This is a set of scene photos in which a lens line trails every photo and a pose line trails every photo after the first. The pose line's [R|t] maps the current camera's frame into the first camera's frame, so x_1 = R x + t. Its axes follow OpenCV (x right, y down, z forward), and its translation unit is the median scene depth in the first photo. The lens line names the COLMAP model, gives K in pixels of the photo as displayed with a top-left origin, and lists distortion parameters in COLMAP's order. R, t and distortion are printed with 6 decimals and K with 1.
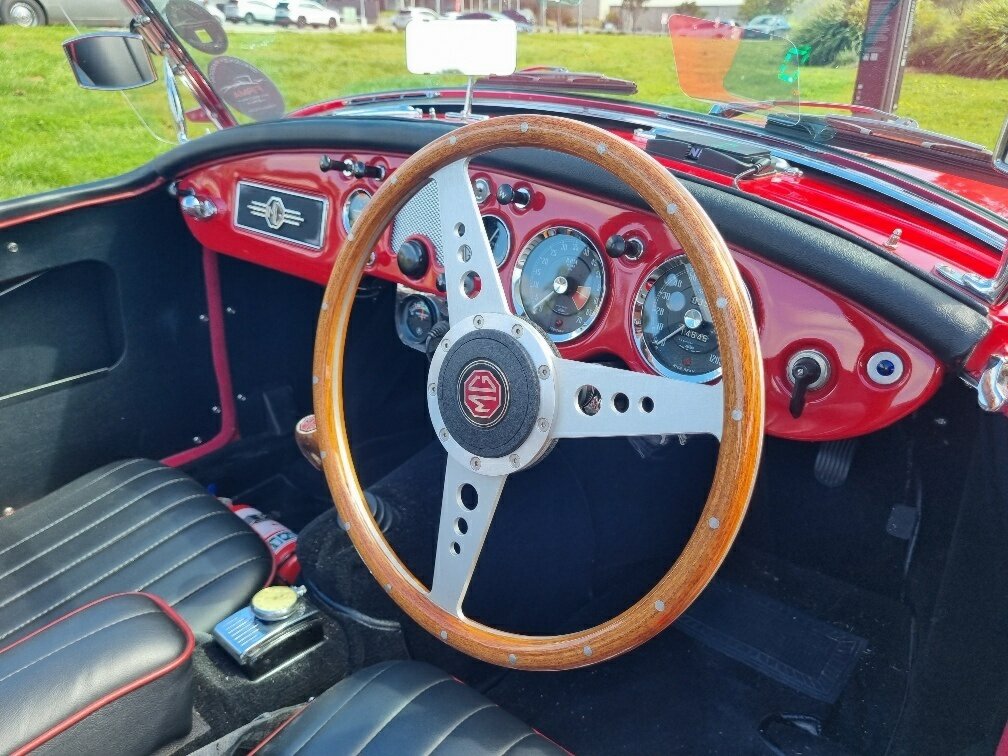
lens RADIAL K [[768.2, 0, 510.9], [0, 768.2, 375.2], [0, 0, 1]] dist [0.051584, -0.042394]
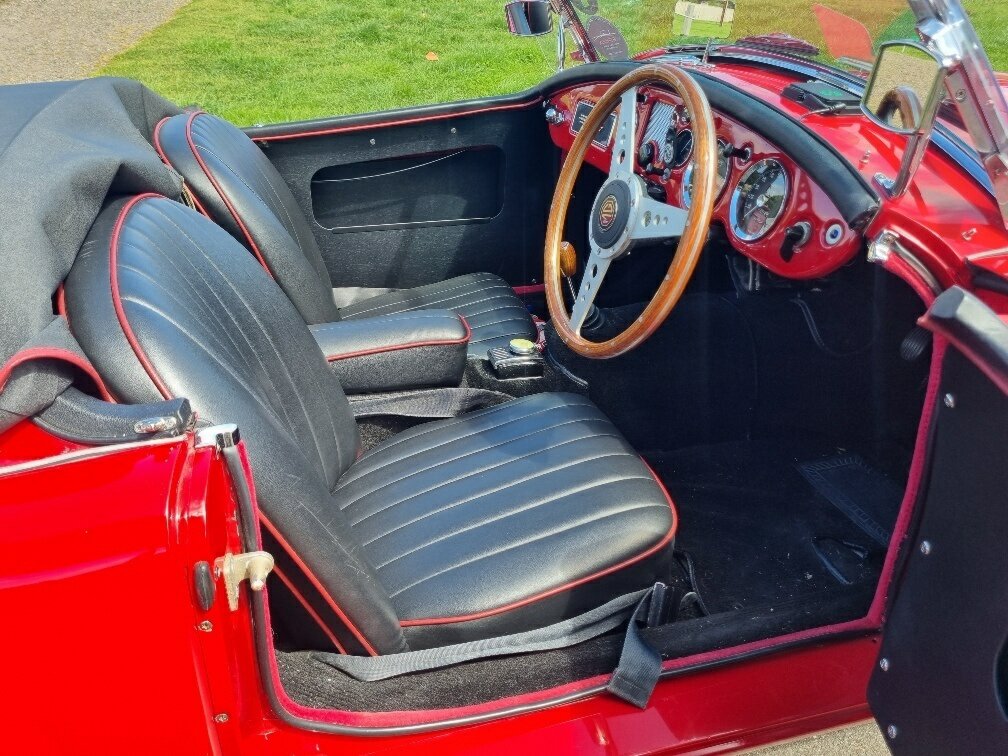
lens RADIAL K [[768.2, 0, 510.9], [0, 768.2, 375.2], [0, 0, 1]] dist [0.051584, -0.042394]
pose [[0.843640, 0.252033, -0.474079, 0.495058], [-0.222237, 0.967706, 0.118981, 0.154010], [0.488756, 0.004981, 0.872406, -0.500125]]
